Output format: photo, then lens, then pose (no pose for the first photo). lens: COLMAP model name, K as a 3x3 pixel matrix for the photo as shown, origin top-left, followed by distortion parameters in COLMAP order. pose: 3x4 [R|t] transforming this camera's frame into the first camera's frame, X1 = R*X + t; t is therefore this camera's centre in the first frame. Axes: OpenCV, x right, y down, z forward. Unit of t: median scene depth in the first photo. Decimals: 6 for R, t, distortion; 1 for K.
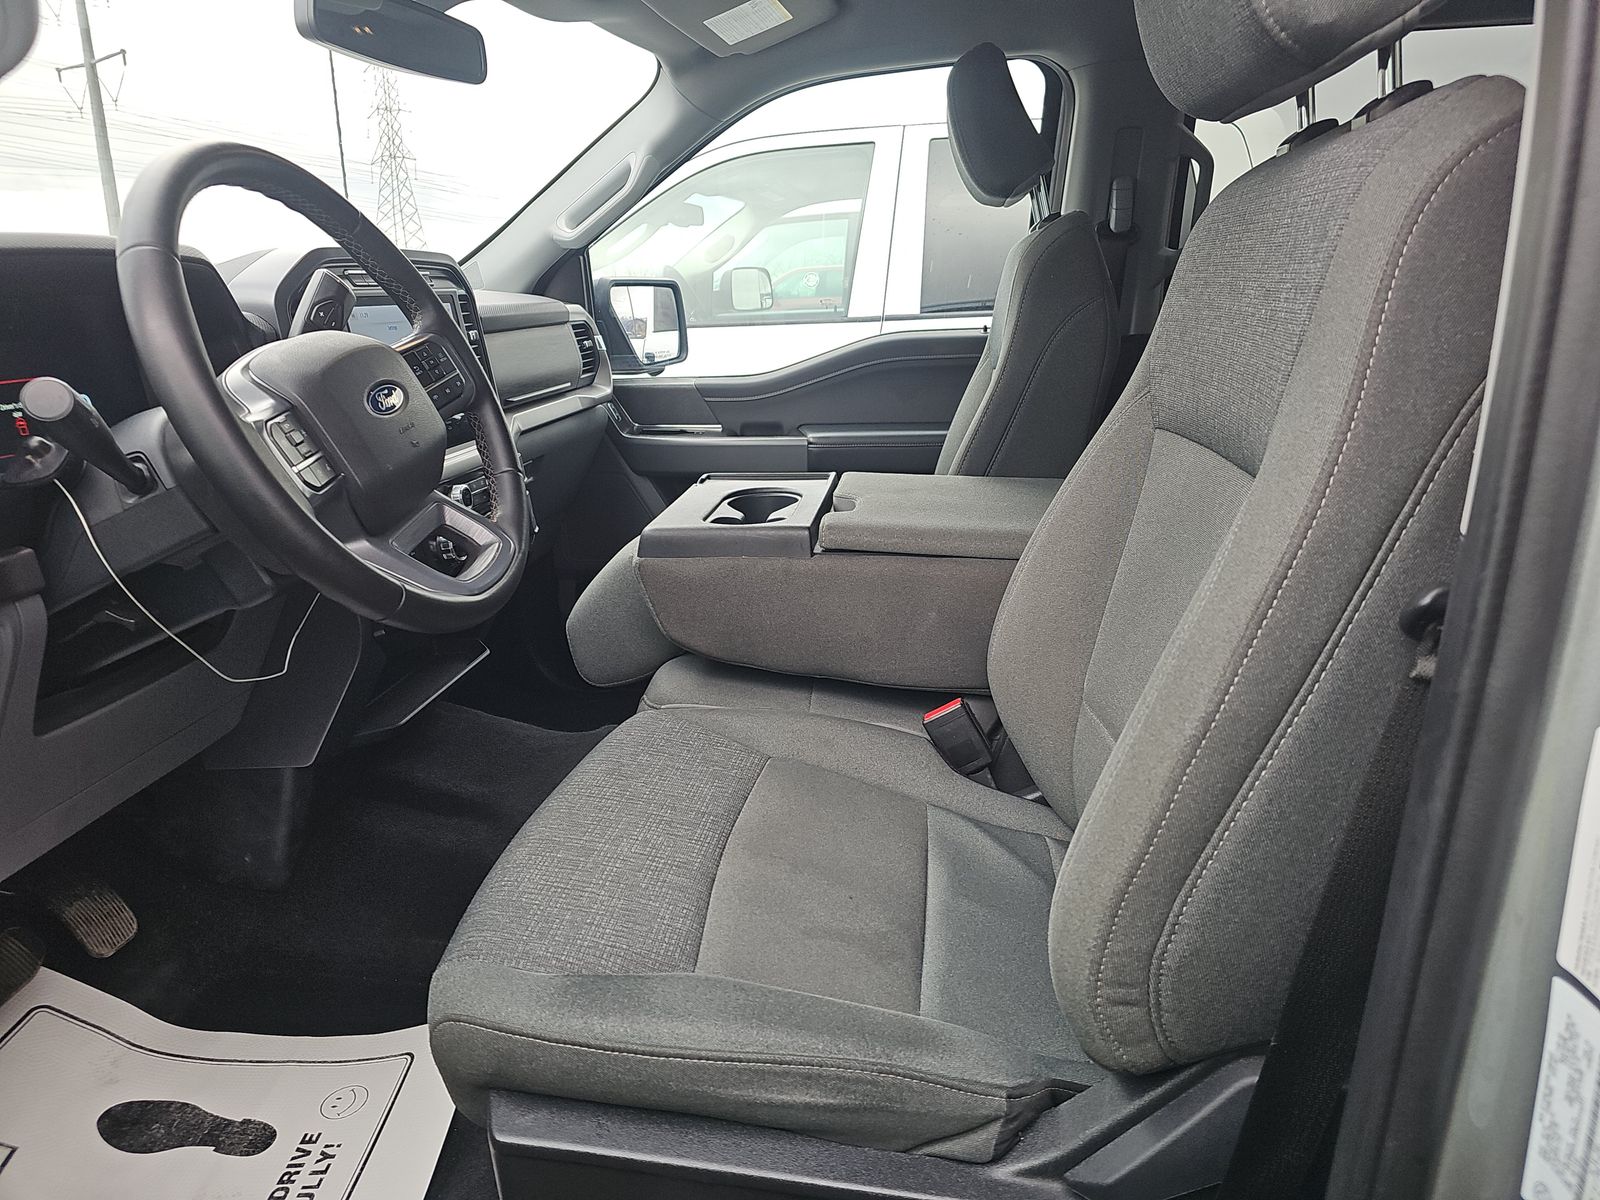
lens RADIAL K [[1019.5, 0, 806.3], [0, 1019.5, 589.4], [0, 0, 1]] dist [0.054129, -0.043916]
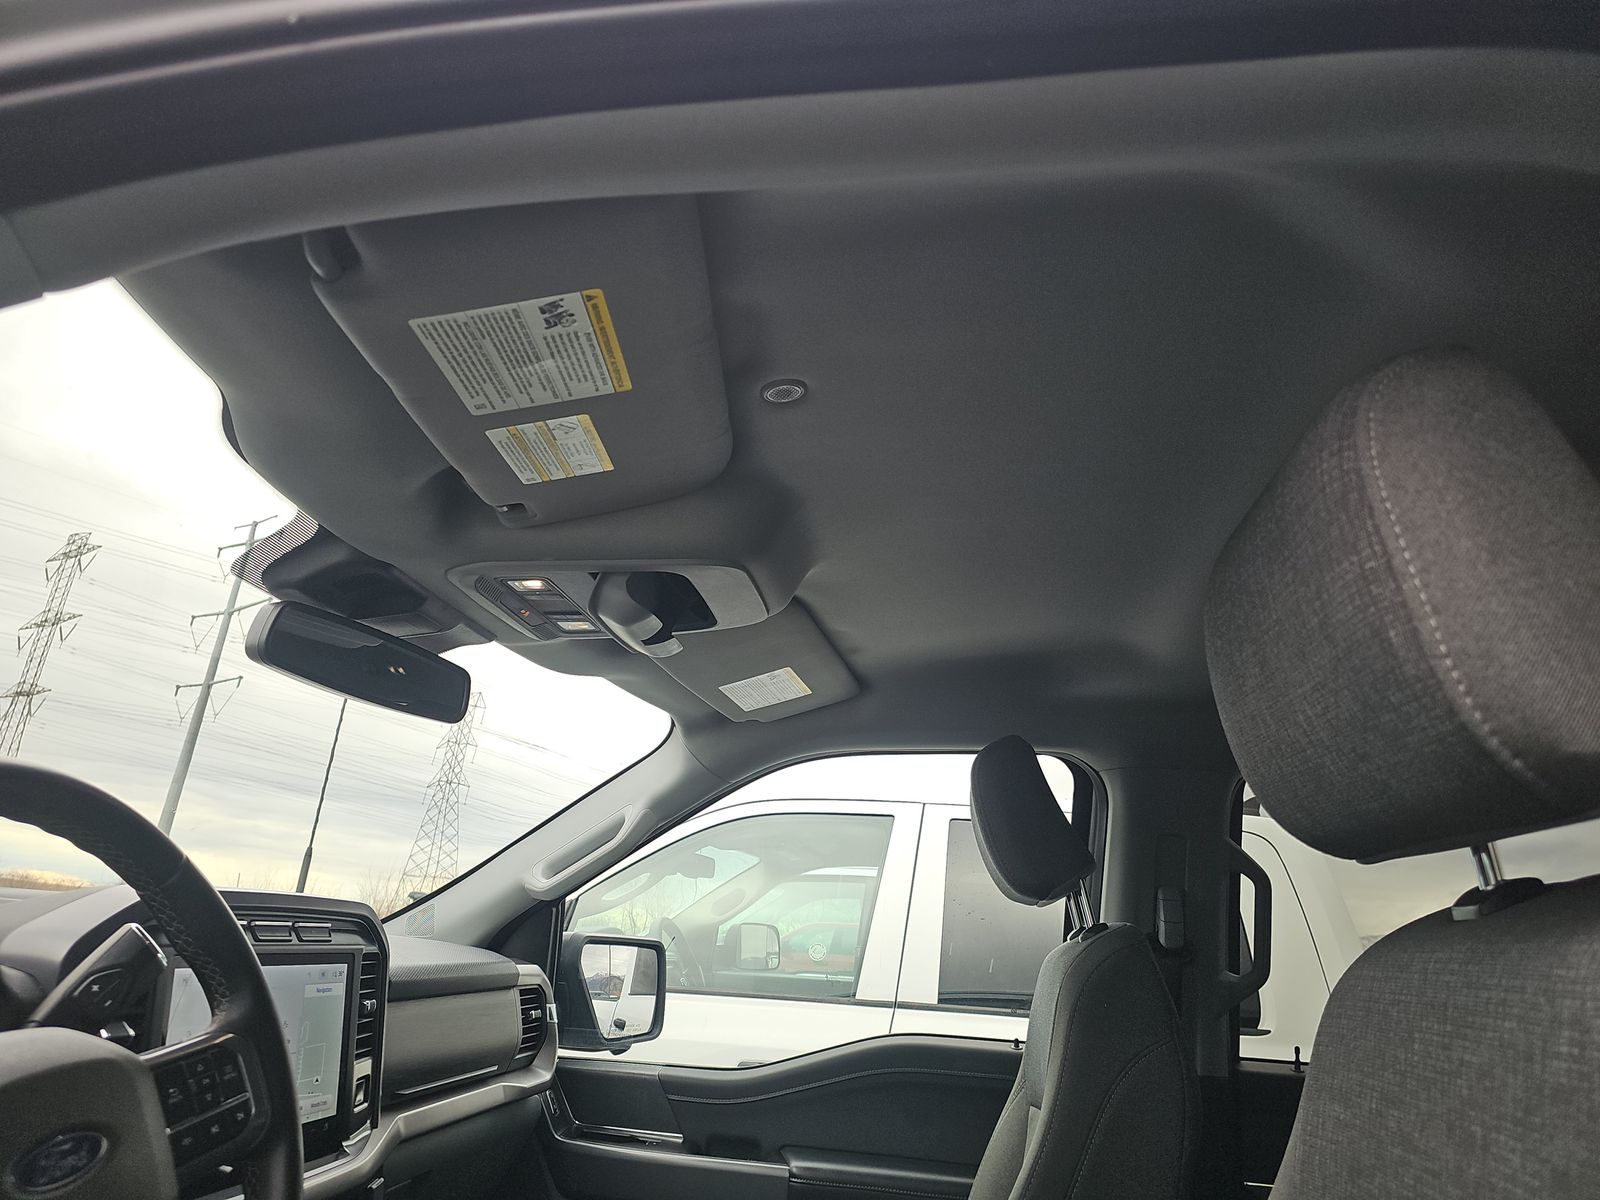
lens RADIAL K [[1019.5, 0, 806.3], [0, 1019.5, 589.4], [0, 0, 1]] dist [0.054129, -0.043916]
pose [[0.995173, 0.087282, -0.044861, 0.011632], [-0.097157, 0.811894, -0.575664, -0.060359], [-0.013823, 0.577244, 0.816455, 0.120527]]
